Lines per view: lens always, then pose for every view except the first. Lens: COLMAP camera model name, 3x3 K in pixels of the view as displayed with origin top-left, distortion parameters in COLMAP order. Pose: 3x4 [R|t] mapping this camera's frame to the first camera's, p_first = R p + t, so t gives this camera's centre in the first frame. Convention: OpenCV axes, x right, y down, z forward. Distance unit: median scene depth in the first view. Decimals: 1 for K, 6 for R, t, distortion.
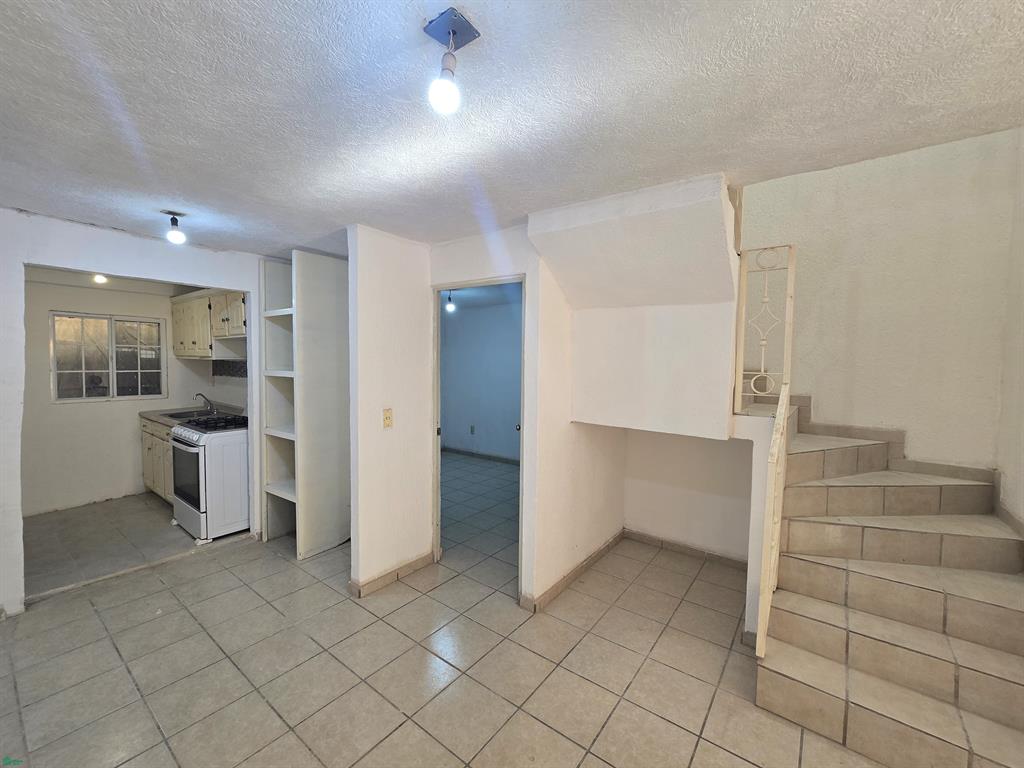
lens RADIAL K [[418.7, 0, 511.0], [0, 418.7, 379.7], [0, 0, 1]] dist [0.003701, -0.000091]
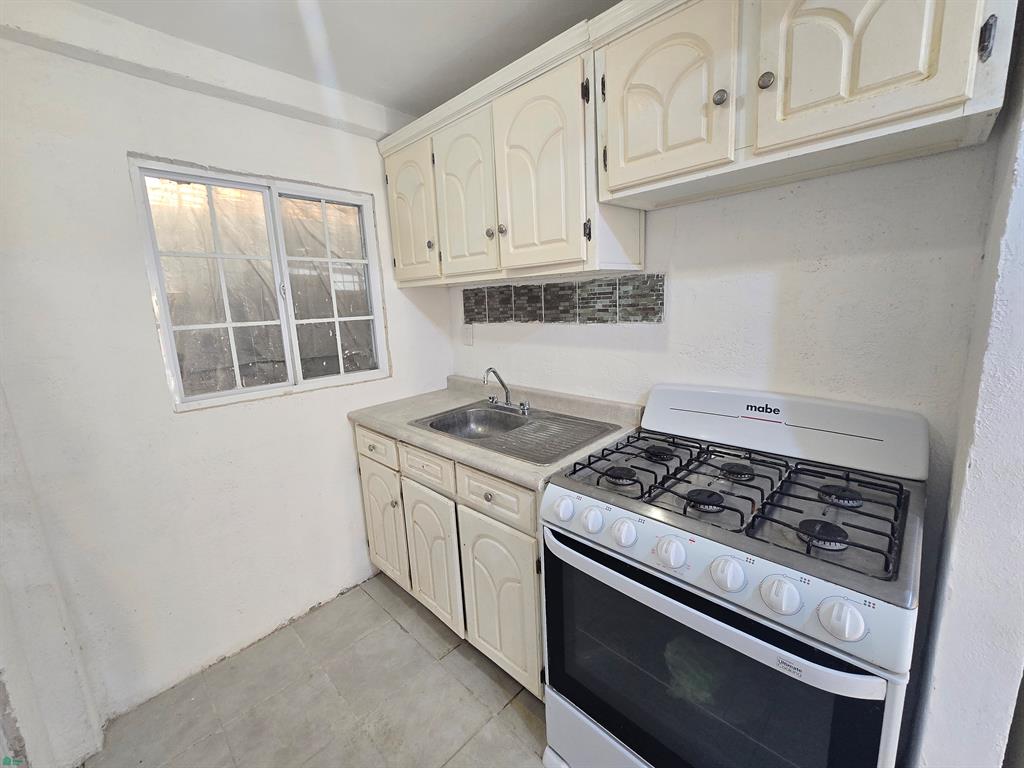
lens RADIAL K [[418.7, 0, 511.7], [0, 418.7, 379.1], [0, 0, 1]] dist [0.003701, -0.000091]
pose [[0.991254, -0.026654, -0.129250, -0.670714], [0.044171, 0.989912, 0.134621, -0.010102], [0.124358, -0.139153, 0.982431, 0.605430]]
